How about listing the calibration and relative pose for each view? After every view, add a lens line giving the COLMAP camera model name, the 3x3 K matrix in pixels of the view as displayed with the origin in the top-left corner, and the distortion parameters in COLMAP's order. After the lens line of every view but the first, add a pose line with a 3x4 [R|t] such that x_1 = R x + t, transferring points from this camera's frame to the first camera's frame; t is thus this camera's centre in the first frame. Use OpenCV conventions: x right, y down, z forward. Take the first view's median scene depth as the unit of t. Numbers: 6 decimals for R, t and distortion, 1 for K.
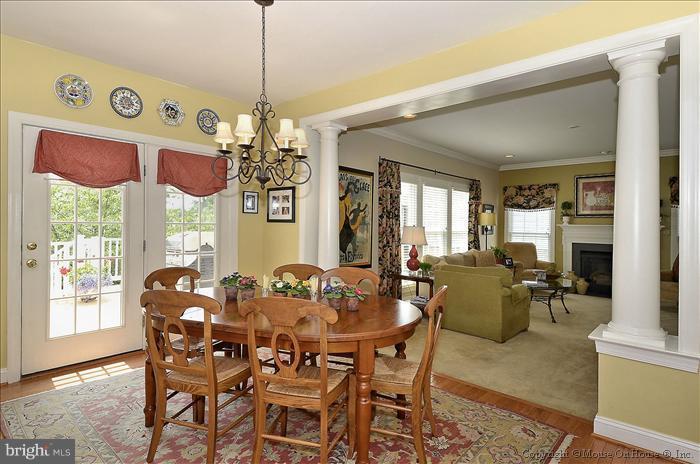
lens RADIAL K [[378.6, 0, 350.5], [0, 378.6, 226.1], [0, 0, 1]] dist [0.034703, -0.002312]
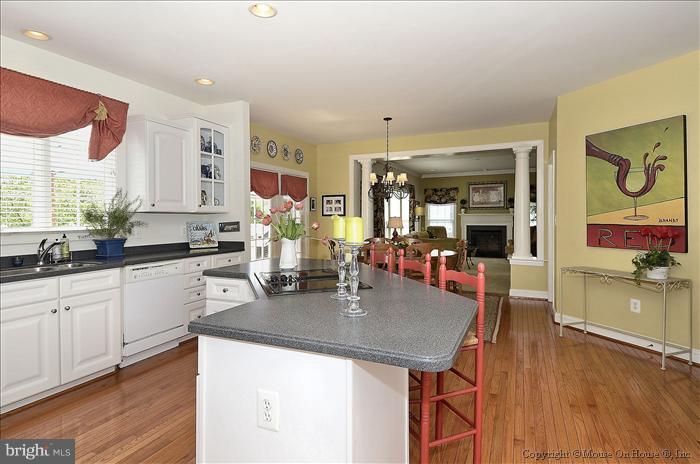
lens RADIAL K [[378.6, 0, 345.9], [0, 378.6, 224.6], [0, 0, 1]] dist [0.034703, -0.002312]
pose [[0.952670, -0.024544, 0.303014, -0.377137], [0.017447, 0.999507, 0.026107, -0.009267], [-0.303505, -0.019585, 0.952629, -0.349822]]
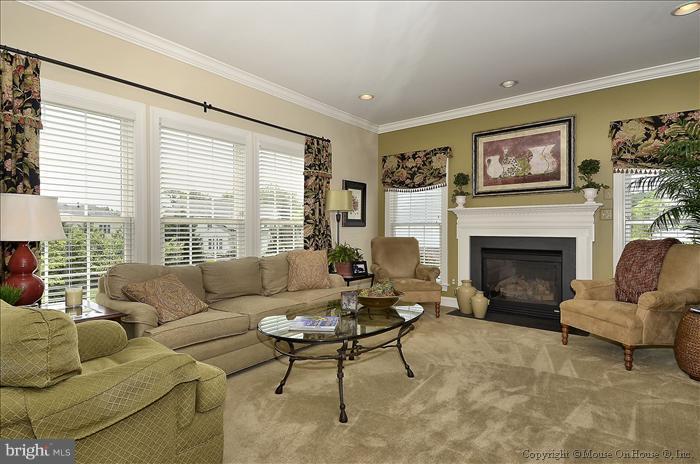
lens RADIAL K [[378.6, 0, 331.7], [0, 378.6, 231.5], [0, 0, 1]] dist [0.034703, -0.002312]
pose [[0.998688, -0.013618, 0.049357, 0.314535], [0.013132, 0.999862, 0.010154, 0.025751], [-0.049489, -0.009492, 0.998730, 0.368136]]
